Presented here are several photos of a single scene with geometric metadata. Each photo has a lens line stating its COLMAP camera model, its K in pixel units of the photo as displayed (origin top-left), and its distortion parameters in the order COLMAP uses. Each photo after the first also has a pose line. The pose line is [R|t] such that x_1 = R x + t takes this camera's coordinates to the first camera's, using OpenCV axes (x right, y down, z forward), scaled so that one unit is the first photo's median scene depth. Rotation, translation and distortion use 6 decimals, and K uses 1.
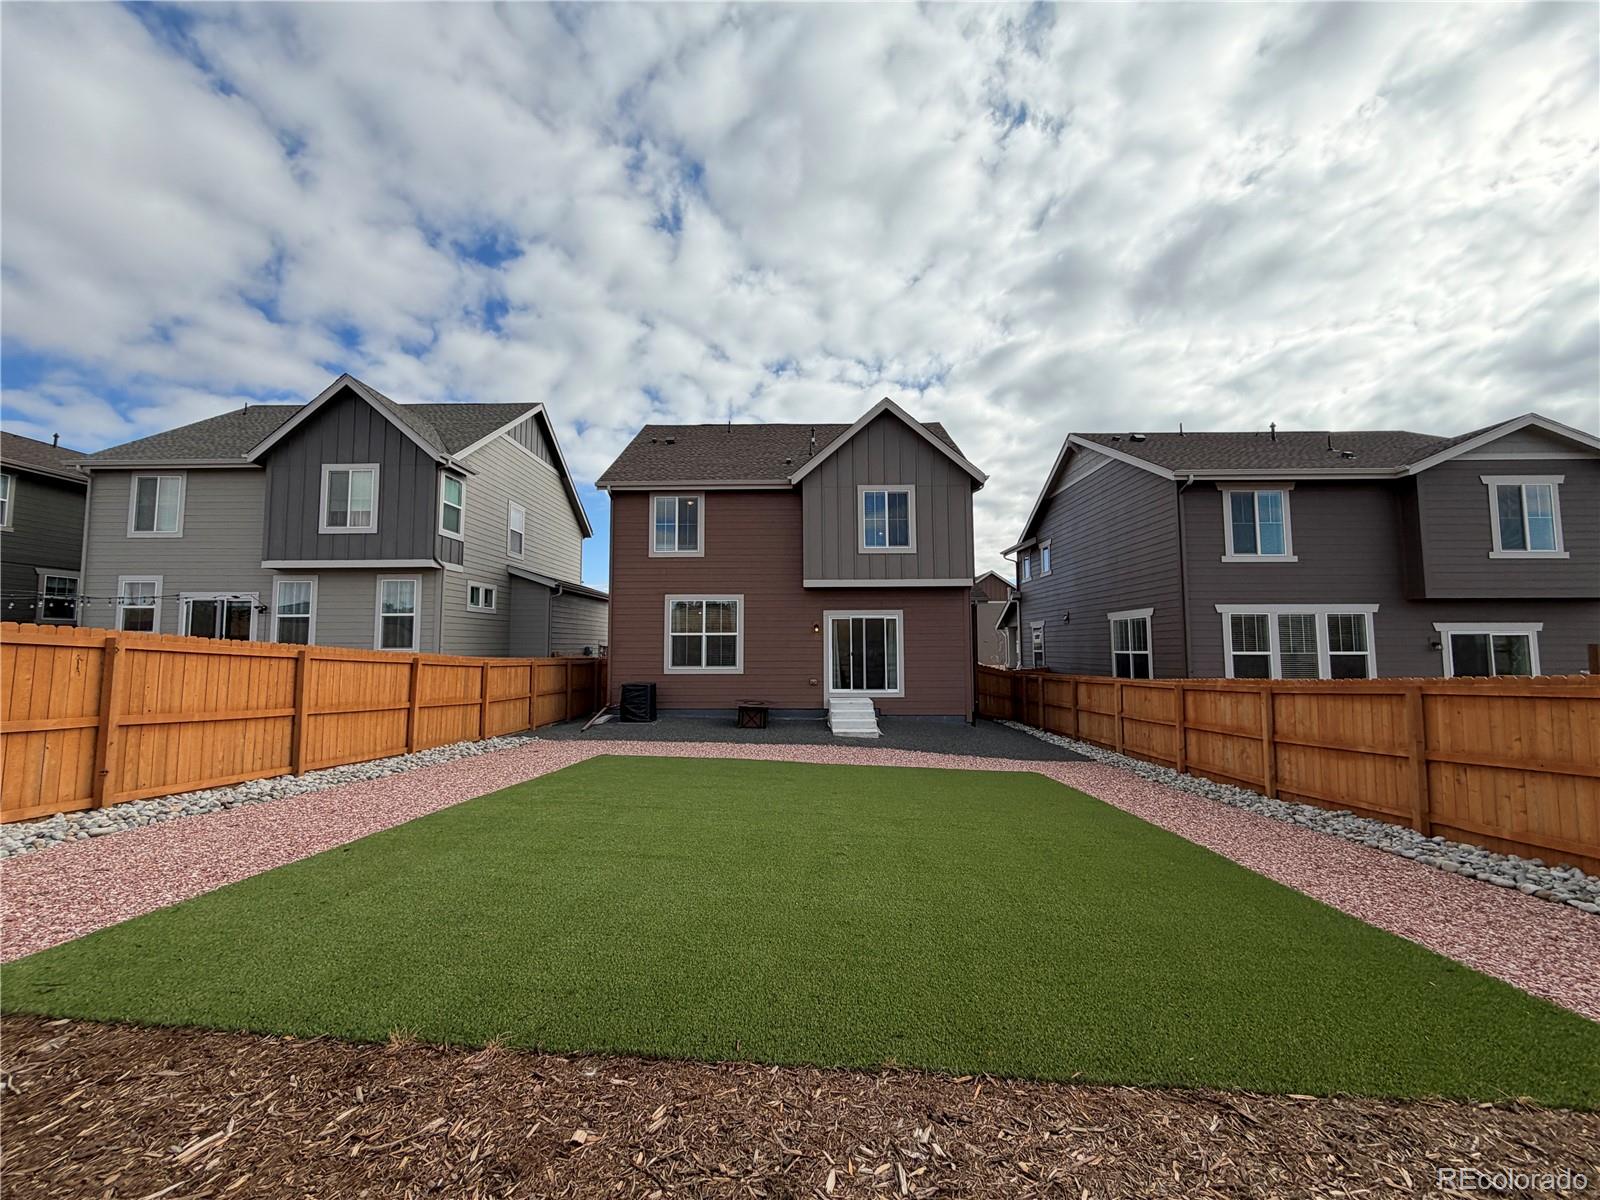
lens RADIAL K [[637.0, 0, 798.5], [0, 637.0, 600.7], [0, 0, 1]] dist [0.002049, 0.000033]
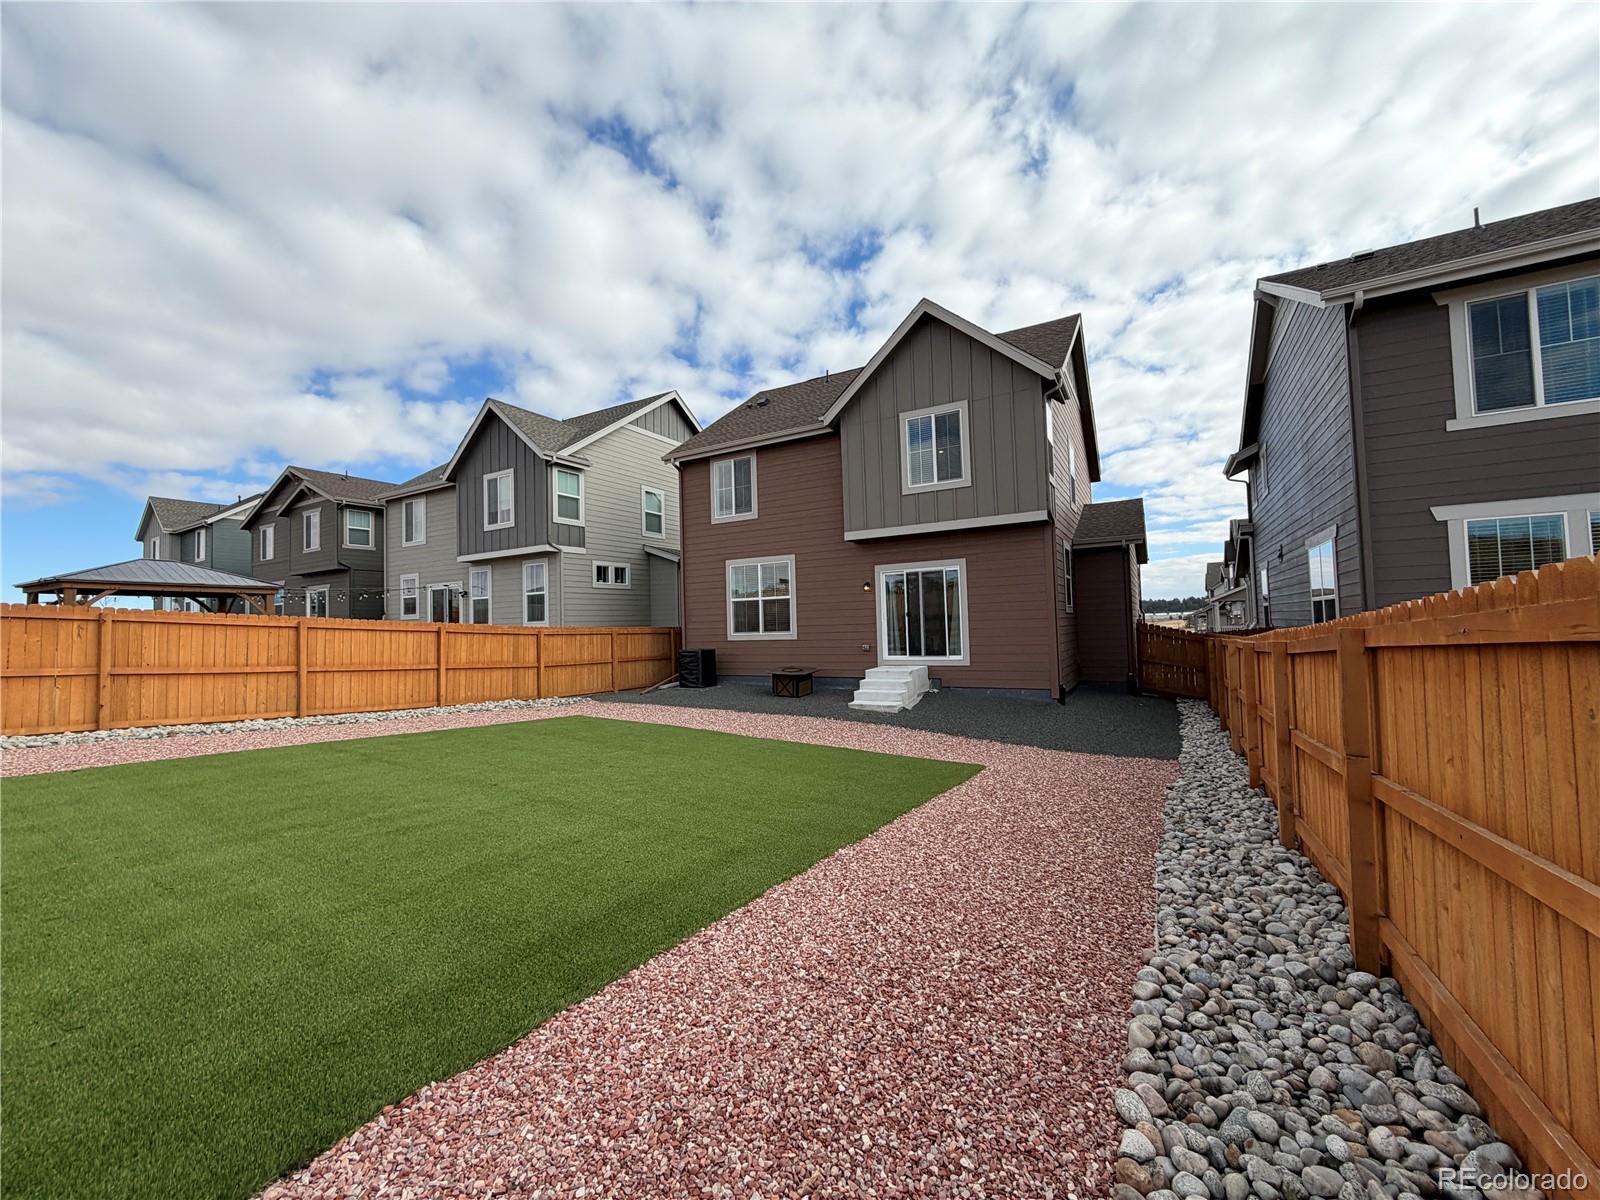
lens RADIAL K [[637.0, 0, 797.1], [0, 637.0, 603.2], [0, 0, 1]] dist [0.002049, 0.000033]
pose [[0.877174, -0.039587, -0.478538, 0.365982], [0.061519, 0.997648, 0.030236, 0.033834], [0.476216, -0.055961, 0.877546, 0.186282]]
